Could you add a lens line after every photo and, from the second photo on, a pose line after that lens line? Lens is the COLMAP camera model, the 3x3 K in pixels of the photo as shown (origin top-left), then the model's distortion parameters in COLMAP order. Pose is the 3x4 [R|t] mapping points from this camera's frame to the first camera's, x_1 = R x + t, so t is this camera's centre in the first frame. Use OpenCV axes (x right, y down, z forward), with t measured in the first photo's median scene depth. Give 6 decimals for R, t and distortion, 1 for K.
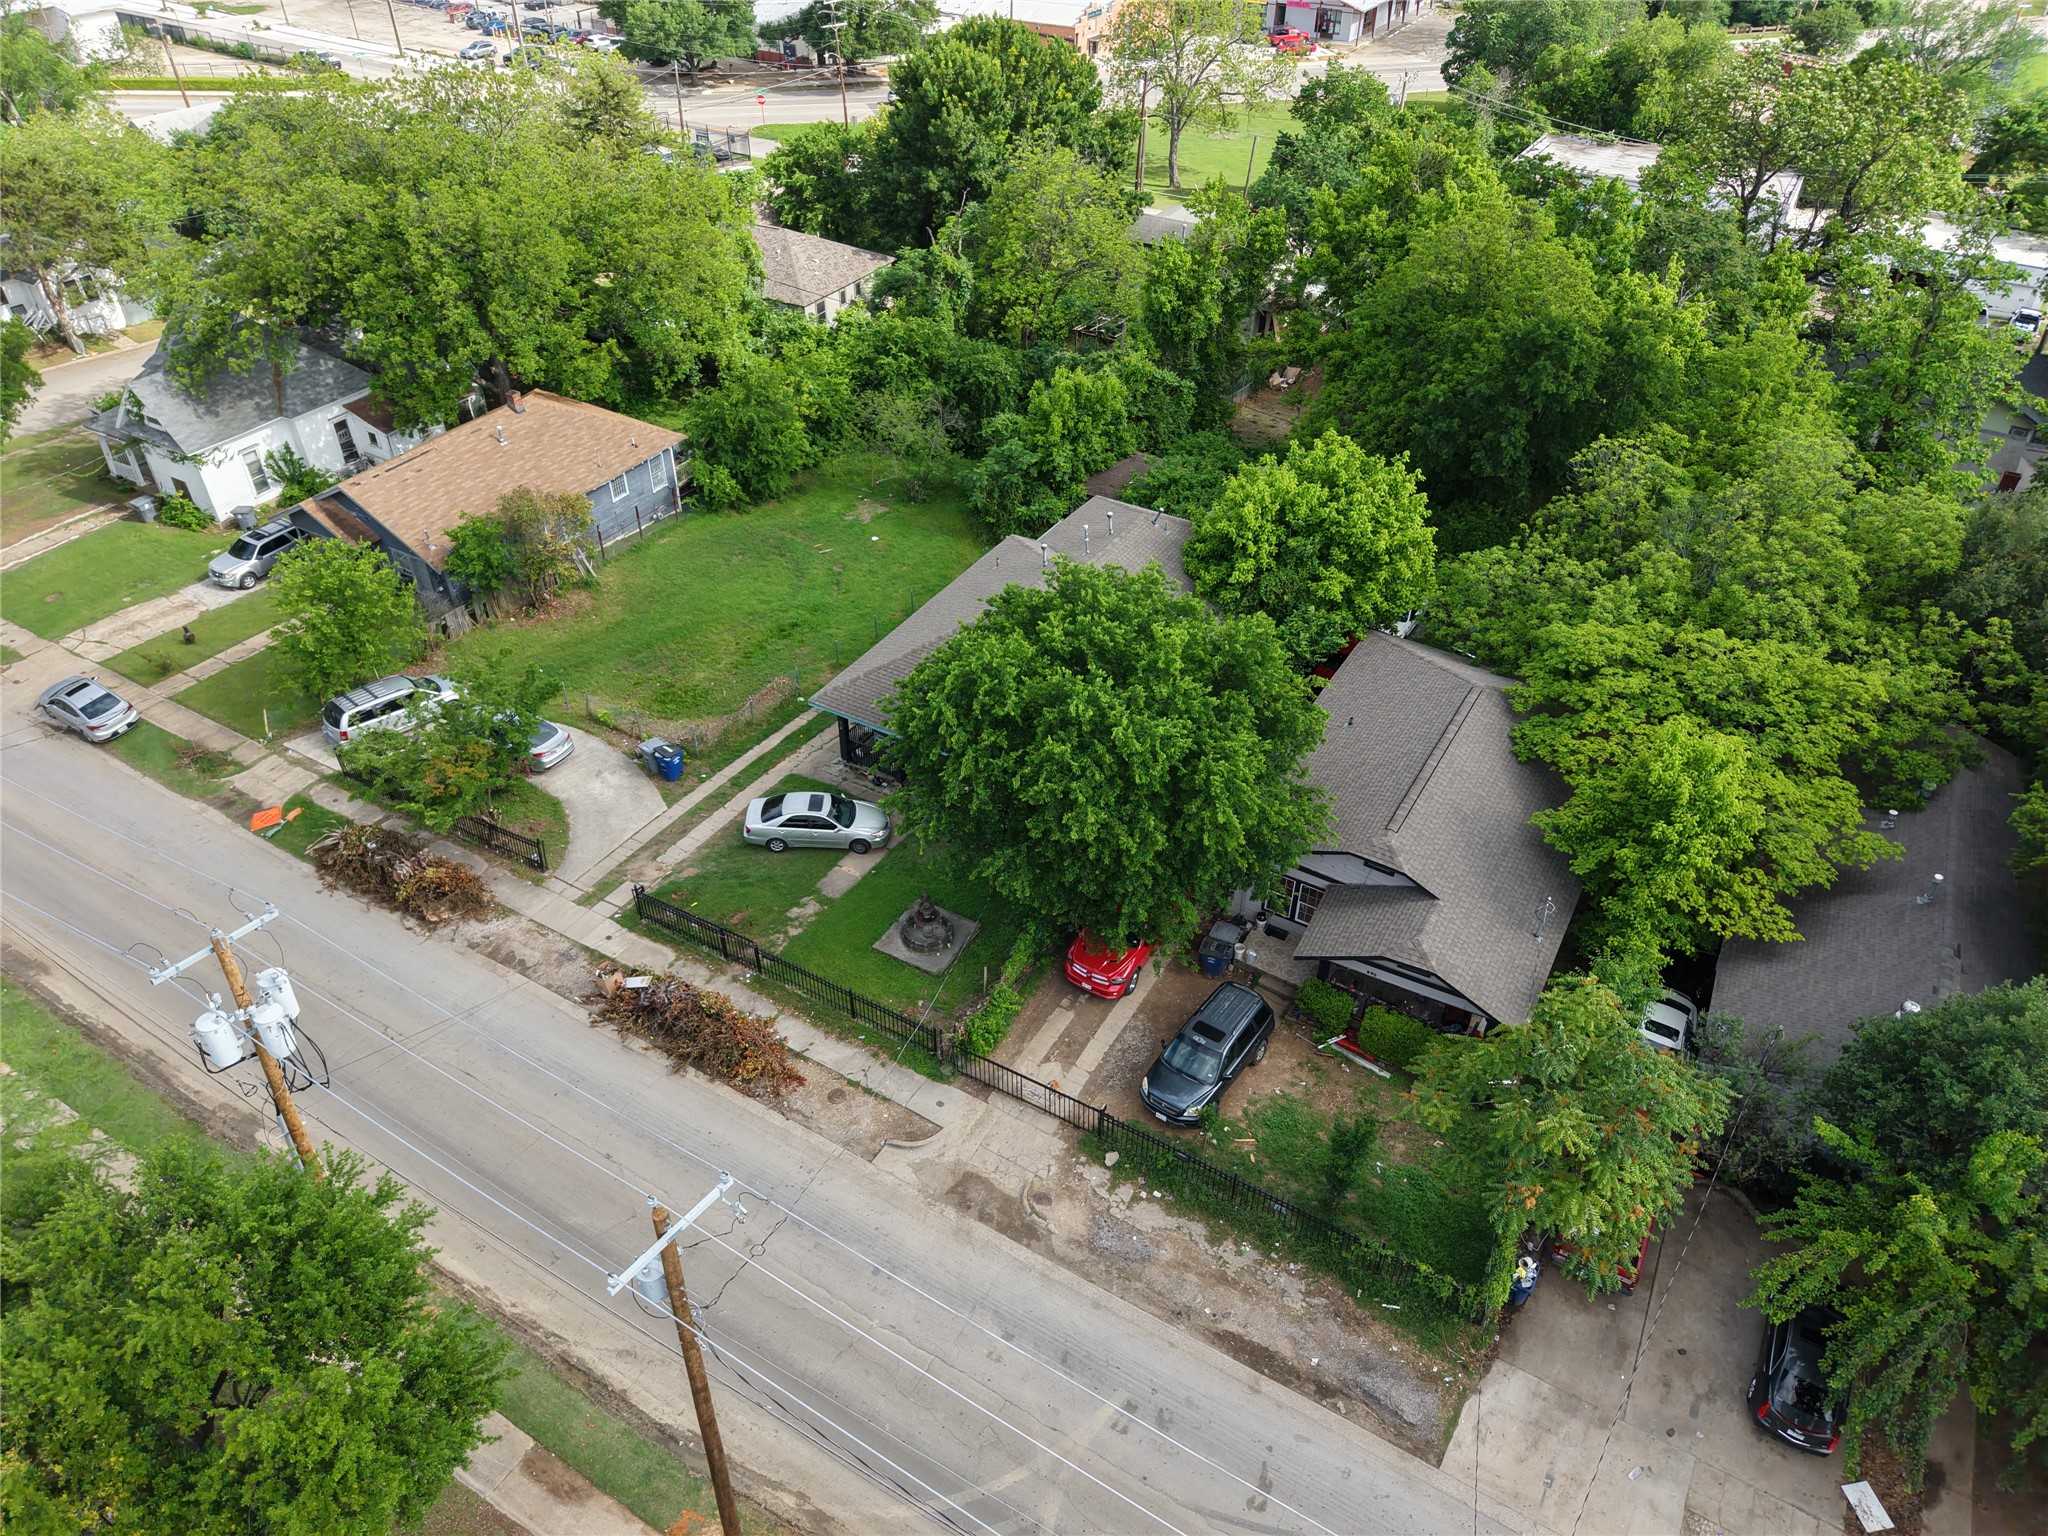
lens RADIAL K [[1373.6, 0, 1021.4], [0, 1373.6, 763.2], [0, 0, 1]] dist [0.007583, -0.003267]
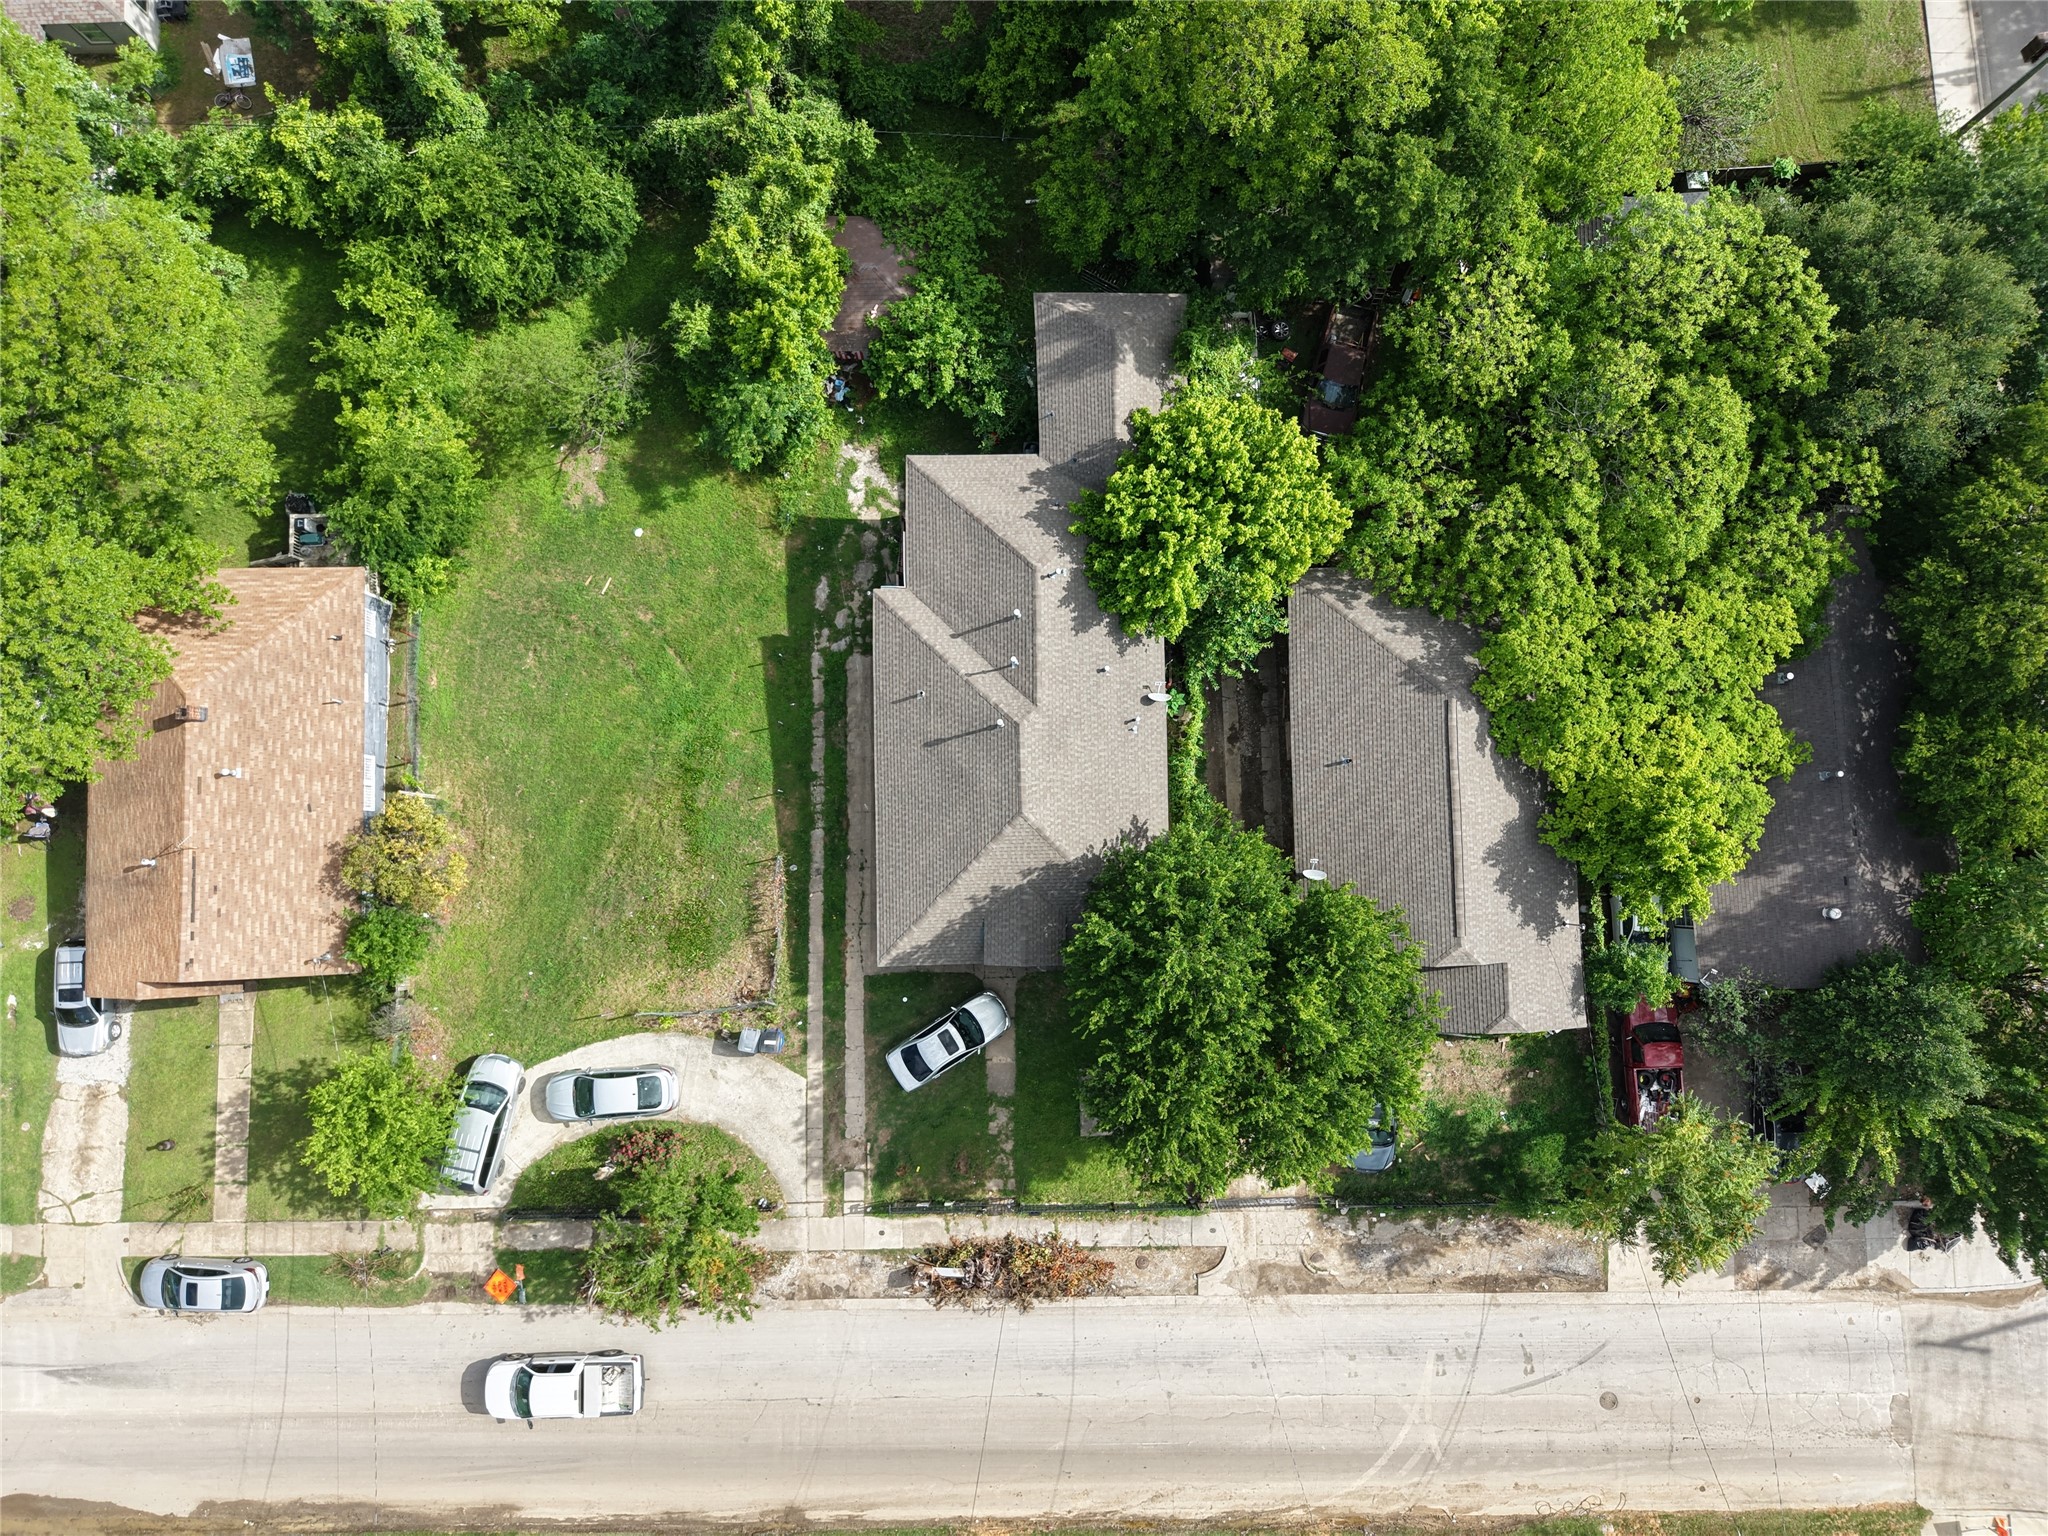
lens RADIAL K [[1385.7, 0, 1015.3], [0, 1385.7, 761.3], [0, 0, 1]] dist [0.025714, -0.019589]
pose [[0.850101, -0.525431, 0.035347, -0.019801], [0.327220, 0.579618, 0.746304, -0.753912], [-0.412619, -0.622868, 0.664666, 0.304206]]
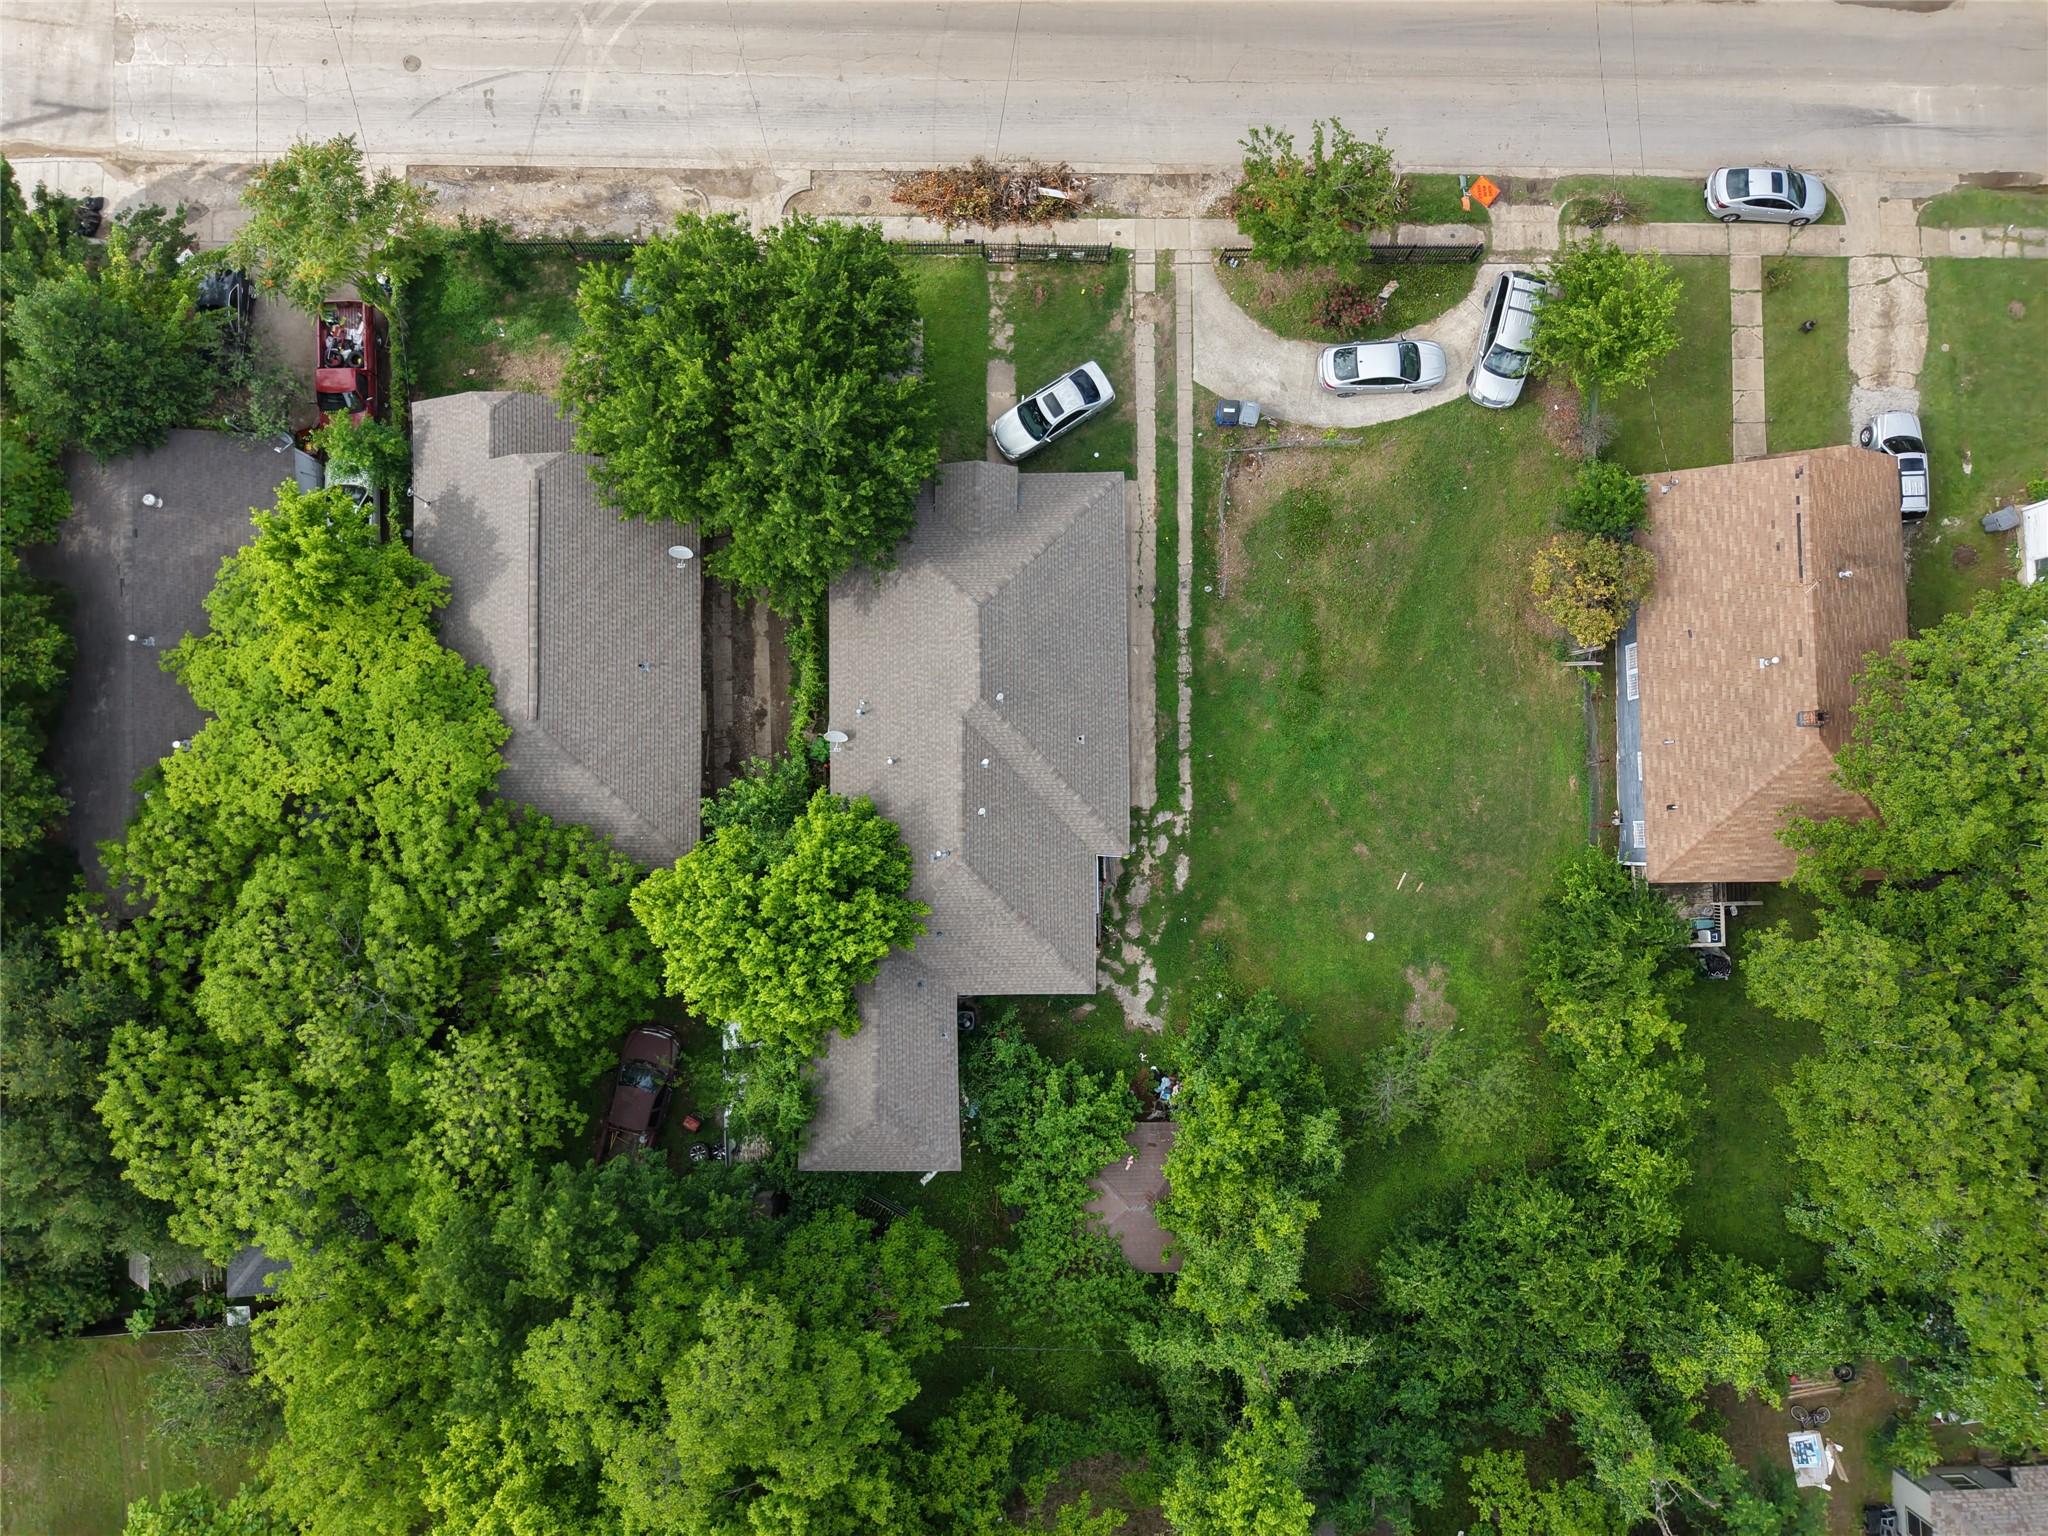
lens RADIAL K [[1385.7, 0, 1015.3], [0, 1385.7, 761.3], [0, 0, 1]] dist [0.025714, -0.019589]
pose [[-0.853238, 0.519025, -0.050966, 0.068711], [-0.344019, -0.486691, 0.802984, -0.825478], [0.391964, 0.702670, 0.593818, 0.423001]]
